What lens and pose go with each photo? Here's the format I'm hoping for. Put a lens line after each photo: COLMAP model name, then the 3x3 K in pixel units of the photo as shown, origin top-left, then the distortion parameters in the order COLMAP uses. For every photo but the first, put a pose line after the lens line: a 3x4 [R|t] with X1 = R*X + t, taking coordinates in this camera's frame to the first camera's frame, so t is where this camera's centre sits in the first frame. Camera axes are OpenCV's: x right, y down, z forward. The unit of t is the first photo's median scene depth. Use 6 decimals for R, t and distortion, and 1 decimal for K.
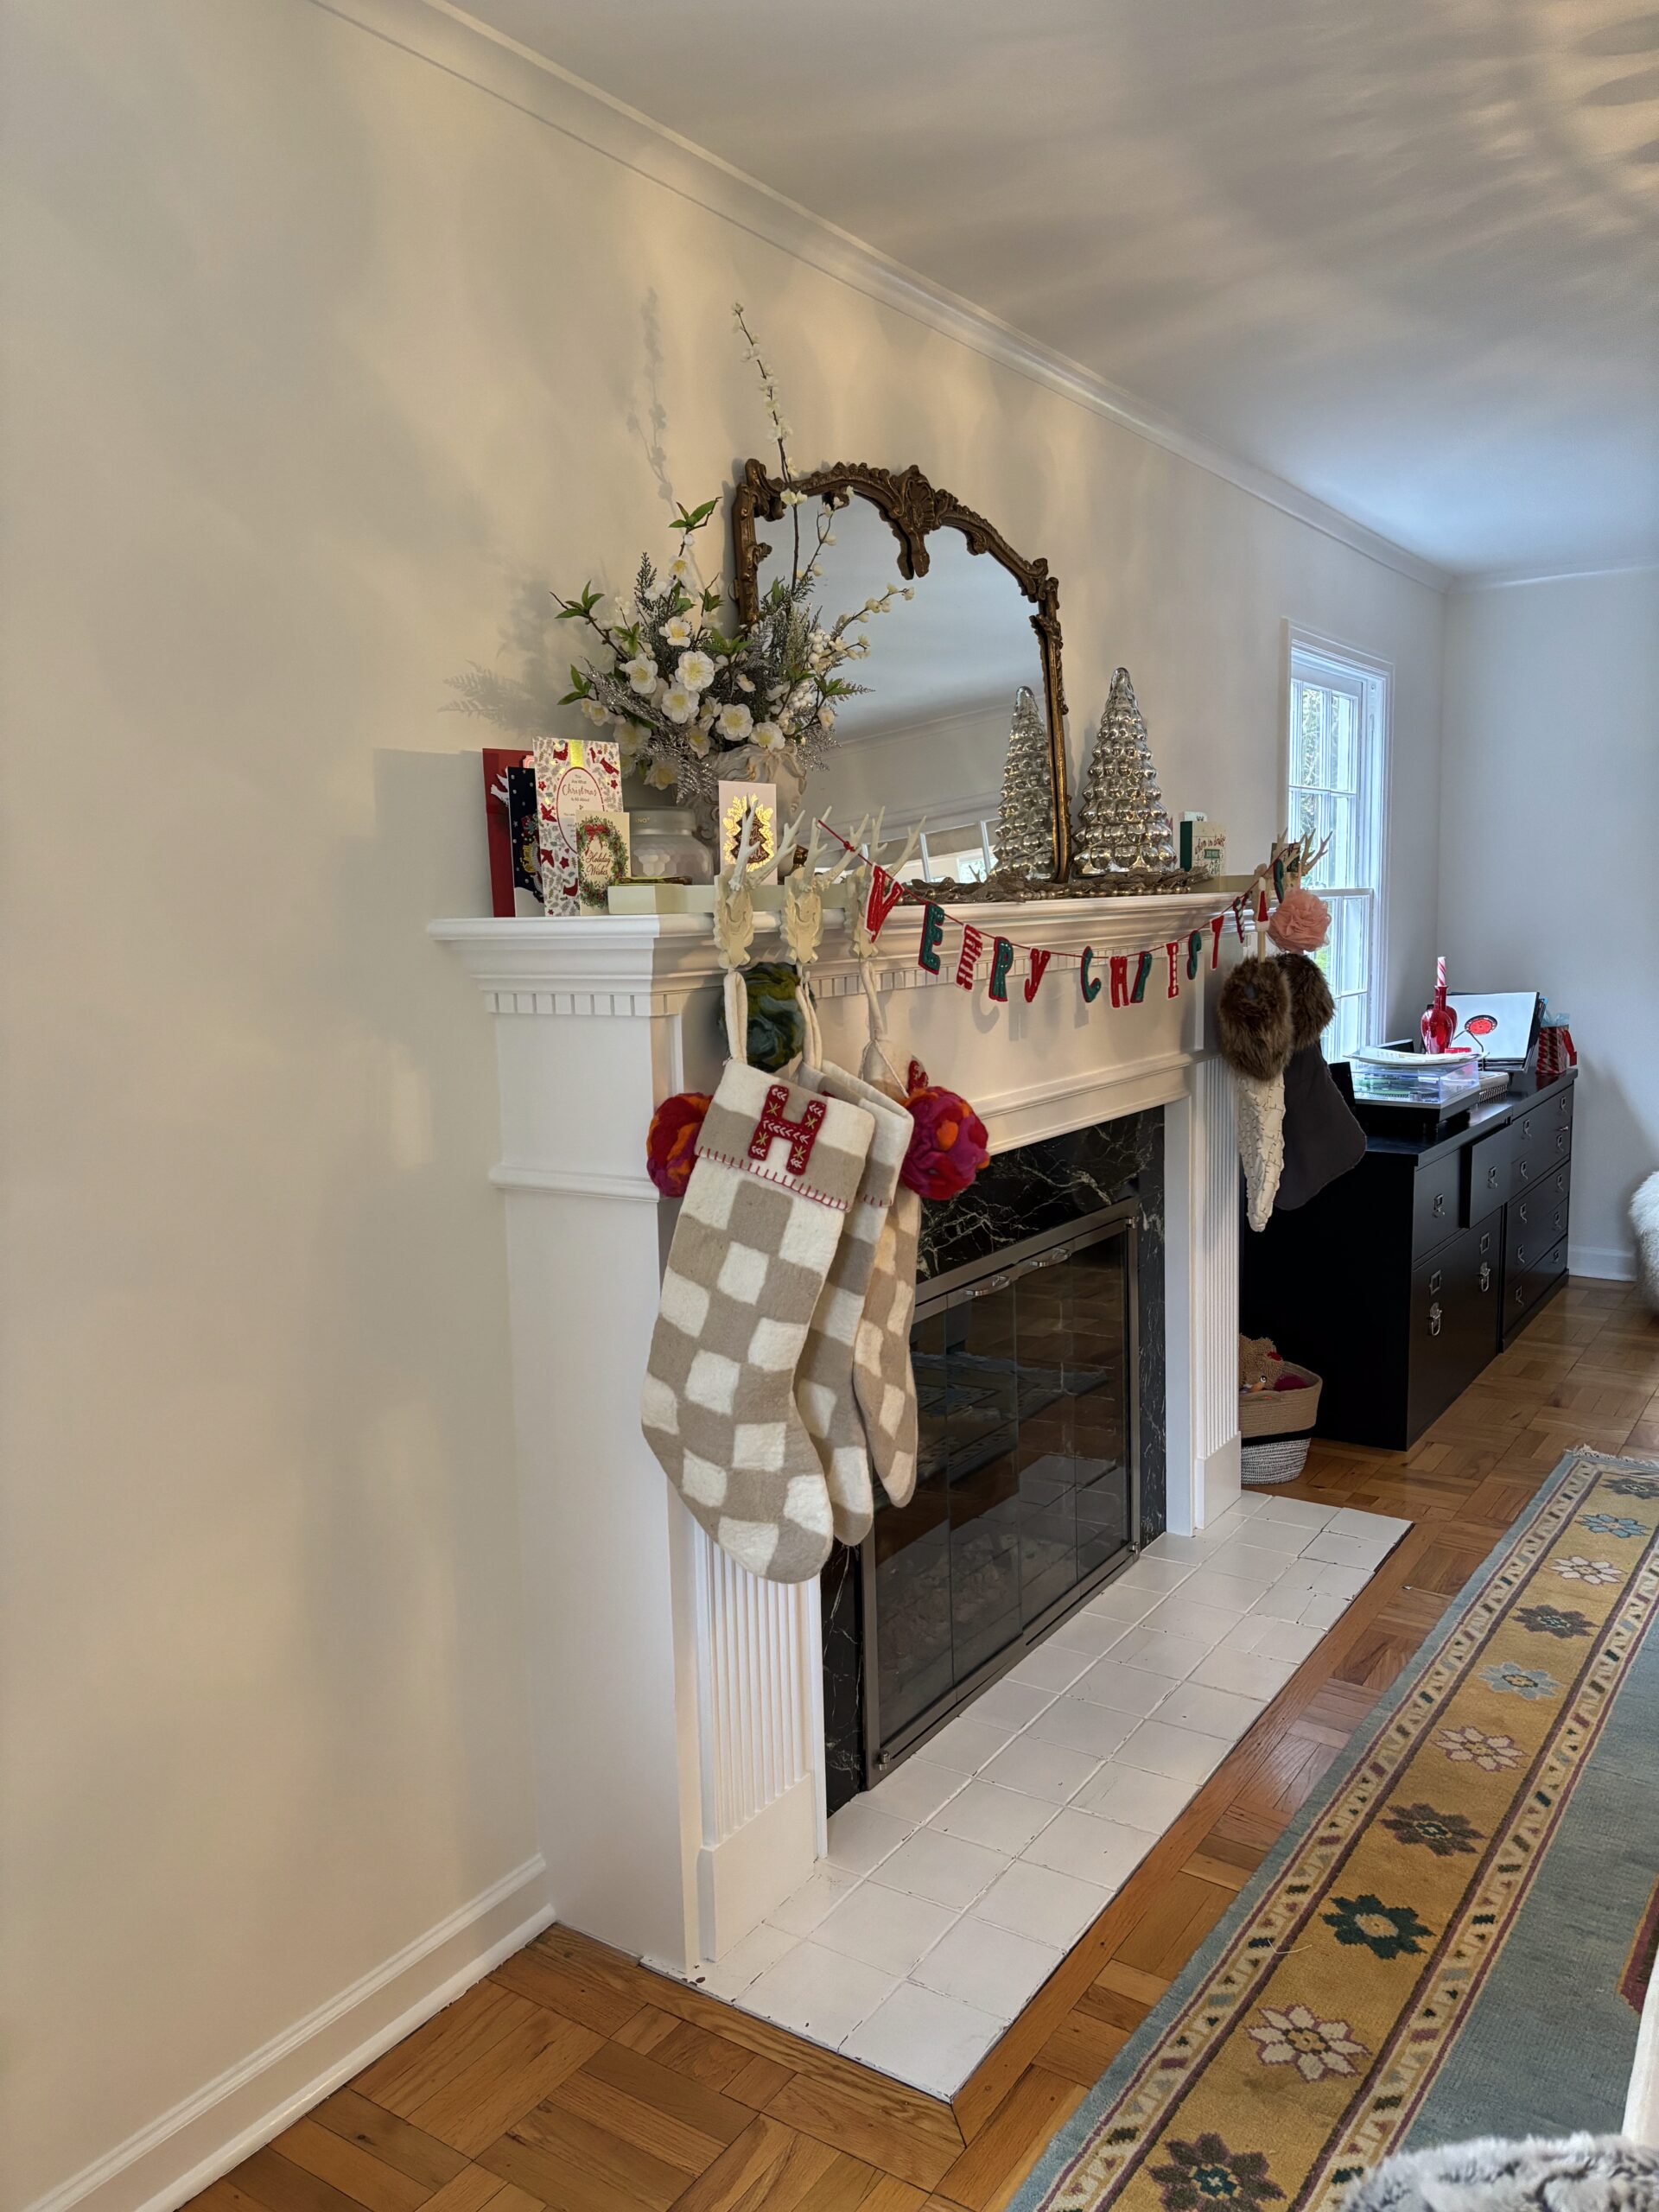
lens RADIAL K [[1650.7, 0, 834.2], [0, 1650.7, 1088.9], [0, 0, 1]] dist [0.038539, -0.048340]
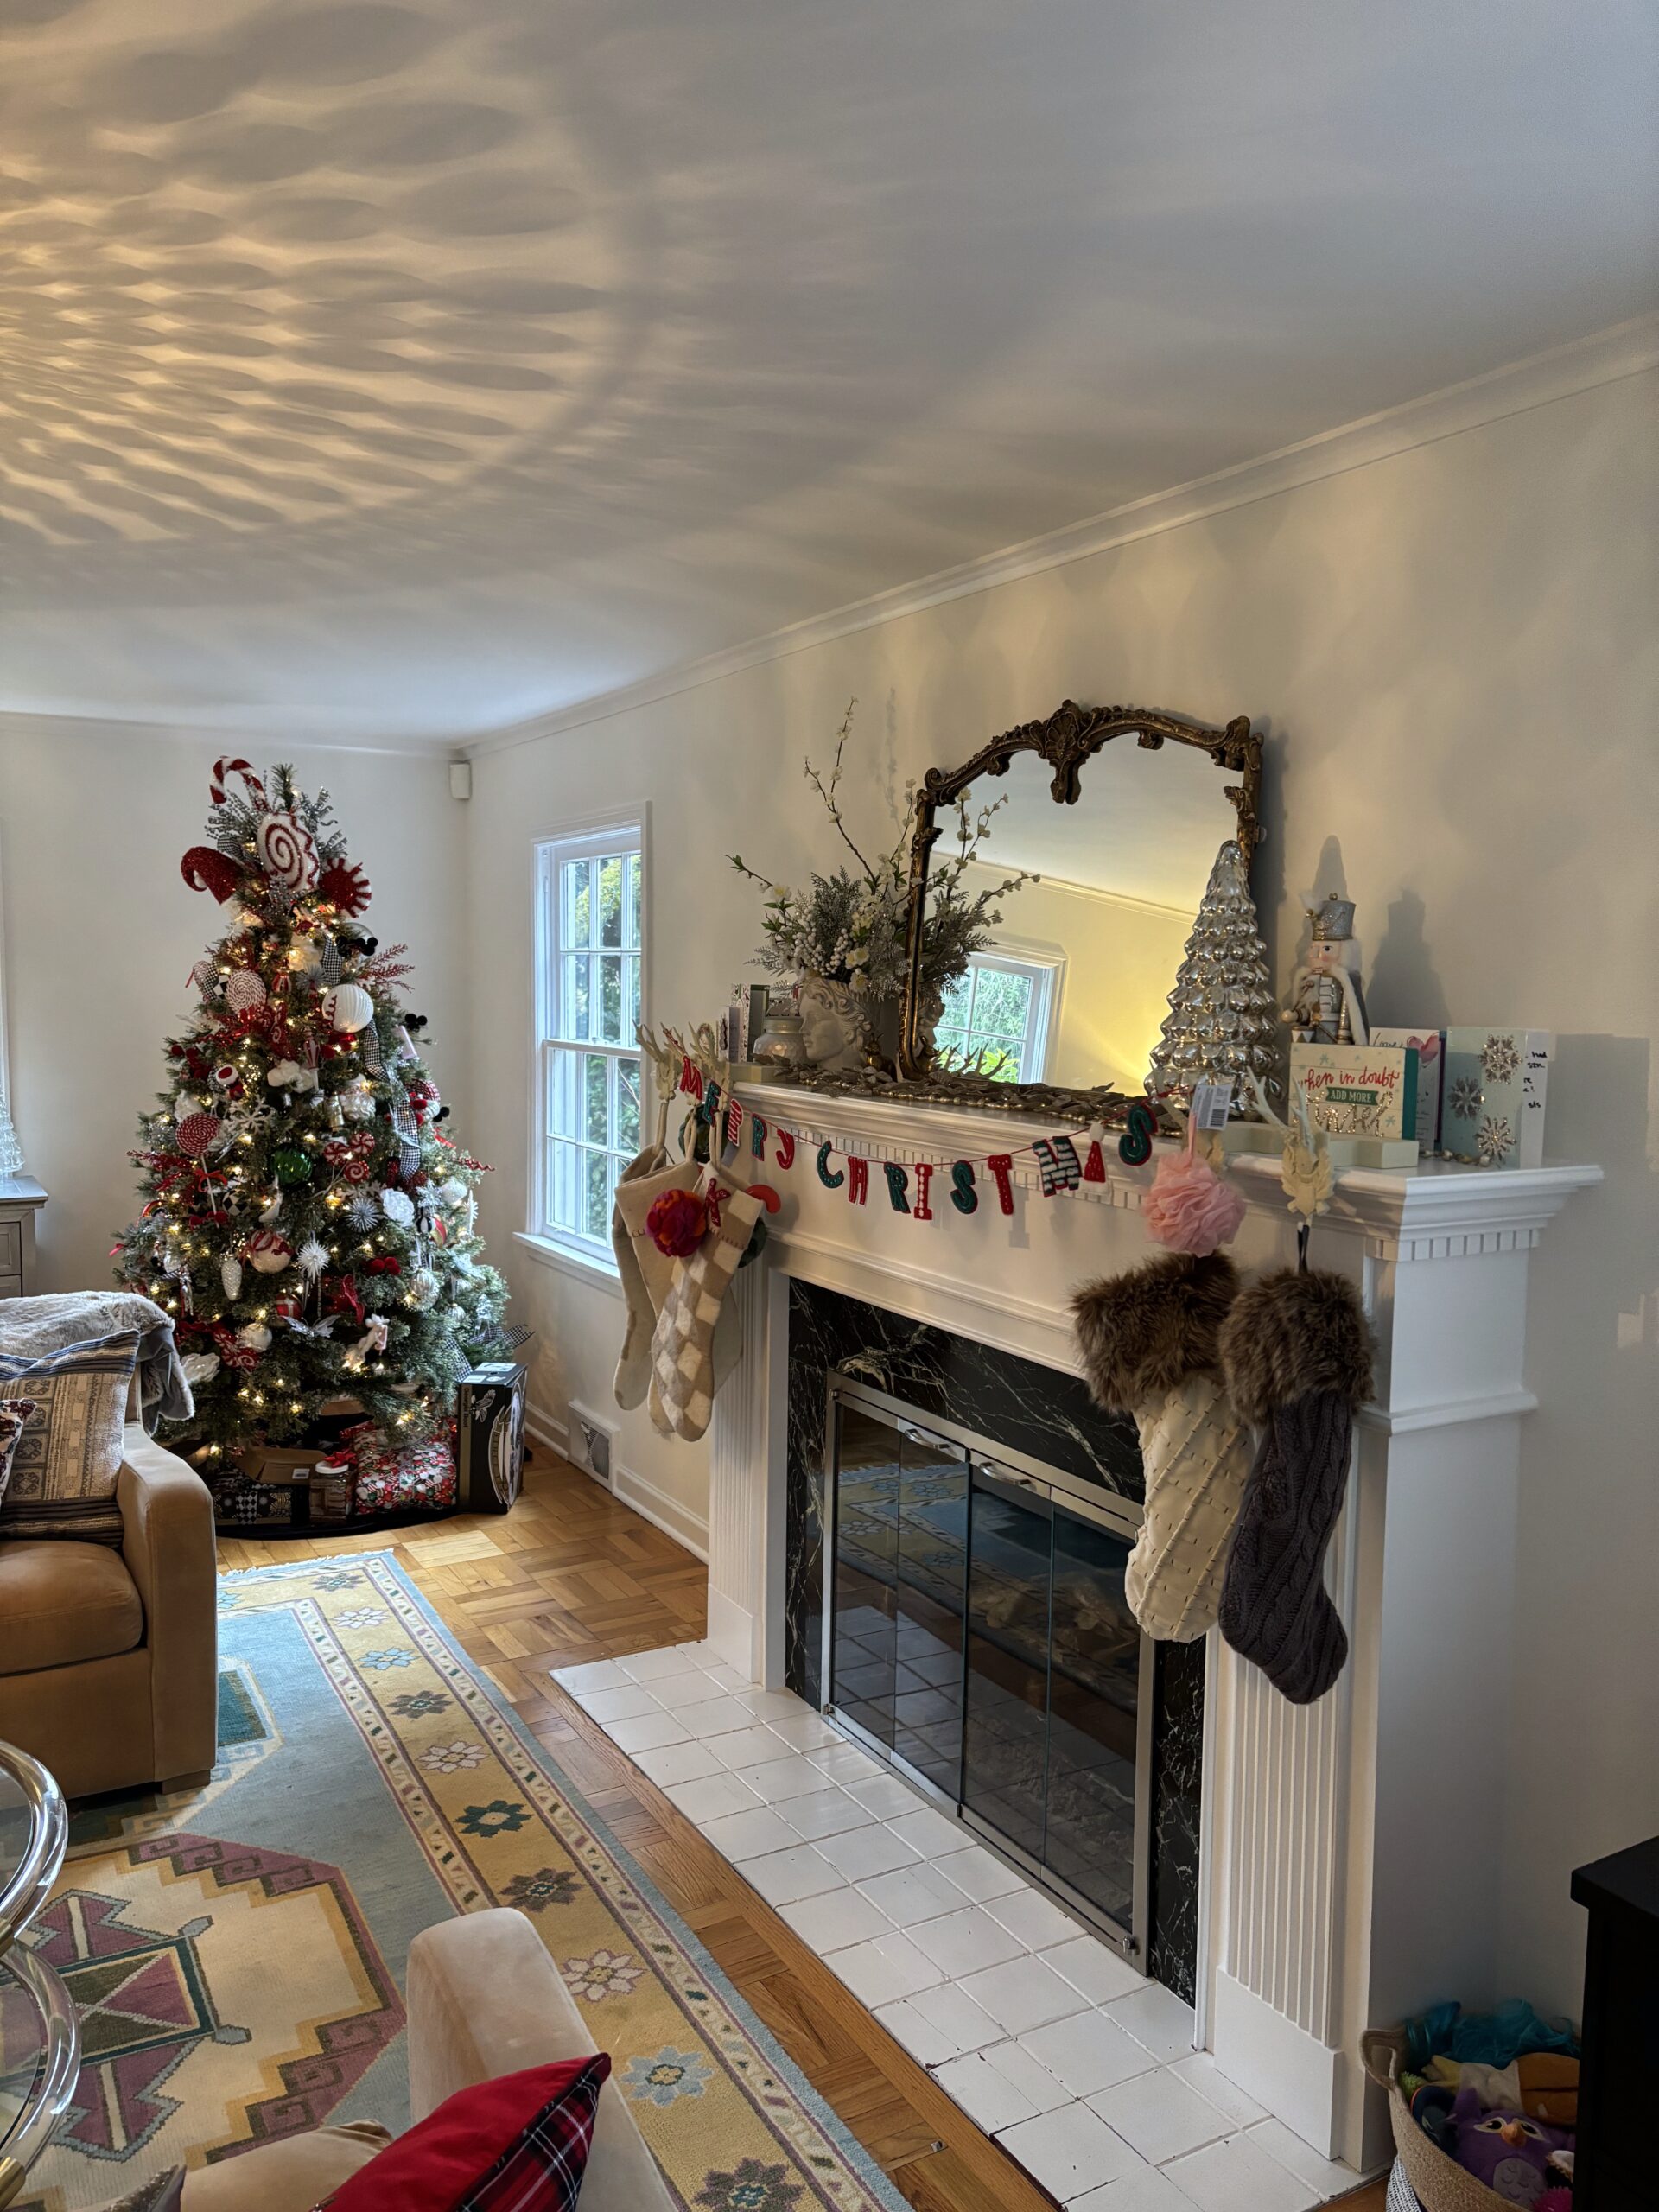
lens RADIAL K [[1650.7, 0, 814.6], [0, 1650.7, 1102.7], [0, 0, 1]] dist [0.038539, -0.048340]
pose [[-0.448911, 0.084278, -0.889593, 1.269297], [-0.113157, 0.982166, 0.150150, -0.304459], [0.886383, 0.168067, -0.431368, 1.576452]]
